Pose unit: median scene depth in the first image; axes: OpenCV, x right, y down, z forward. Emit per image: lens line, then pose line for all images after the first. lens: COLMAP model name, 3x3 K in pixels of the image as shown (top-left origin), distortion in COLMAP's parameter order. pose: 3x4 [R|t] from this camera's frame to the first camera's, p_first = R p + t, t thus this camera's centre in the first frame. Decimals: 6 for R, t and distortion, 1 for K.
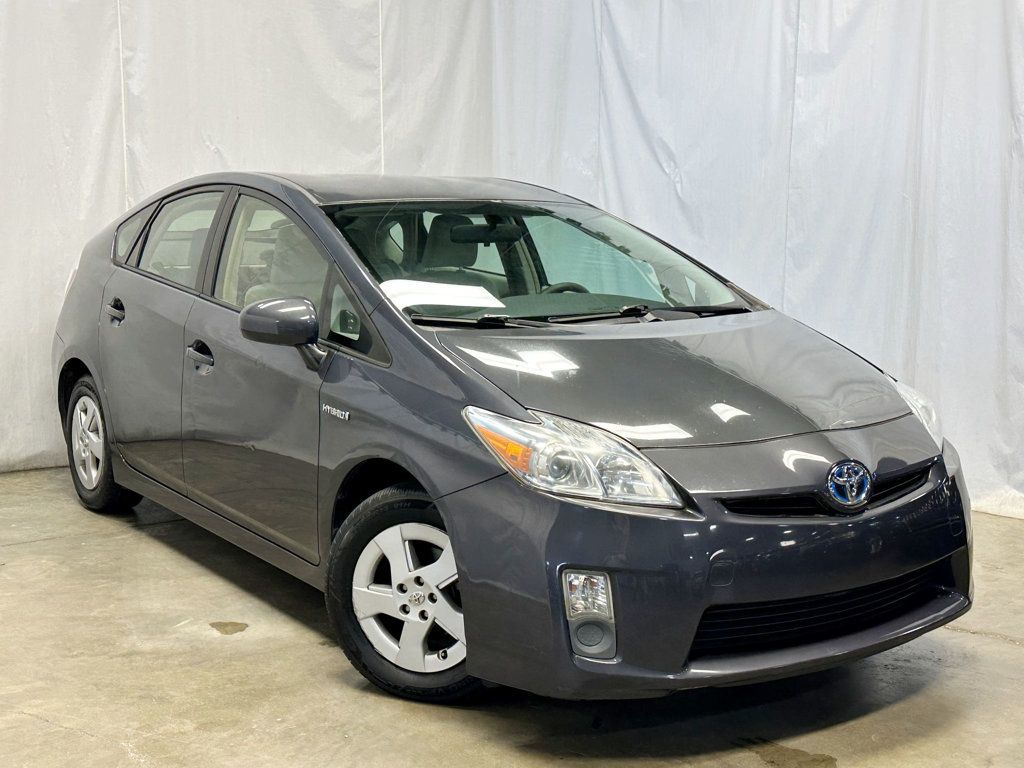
lens RADIAL K [[1288.4, 0, 547.9], [0, 1288.4, 395.2], [0, 0, 1]] dist [0.111707, 0.000000]
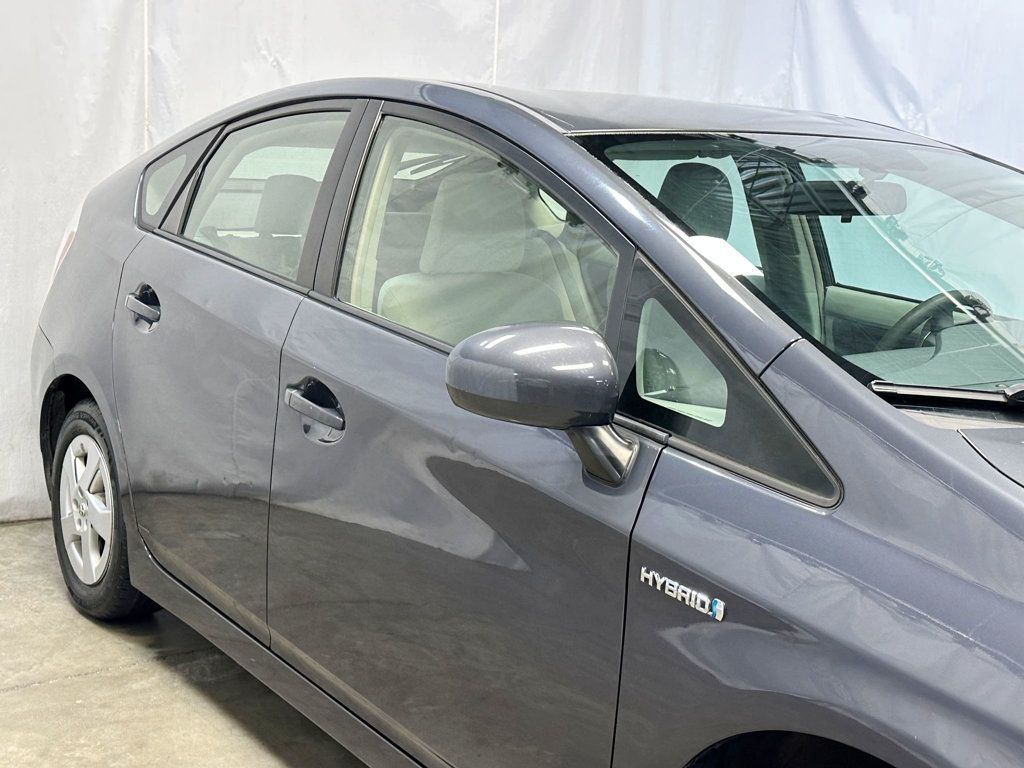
lens RADIAL K [[1288.4, 0, 520.3], [0, 1288.4, 382.9], [0, 0, 1]] dist [0.111707, 0.000000]
pose [[0.999313, 0.035944, 0.008995, -0.154424], [-0.036105, 0.999178, 0.018422, -0.044573], [-0.008325, -0.018734, 0.999790, 0.378588]]
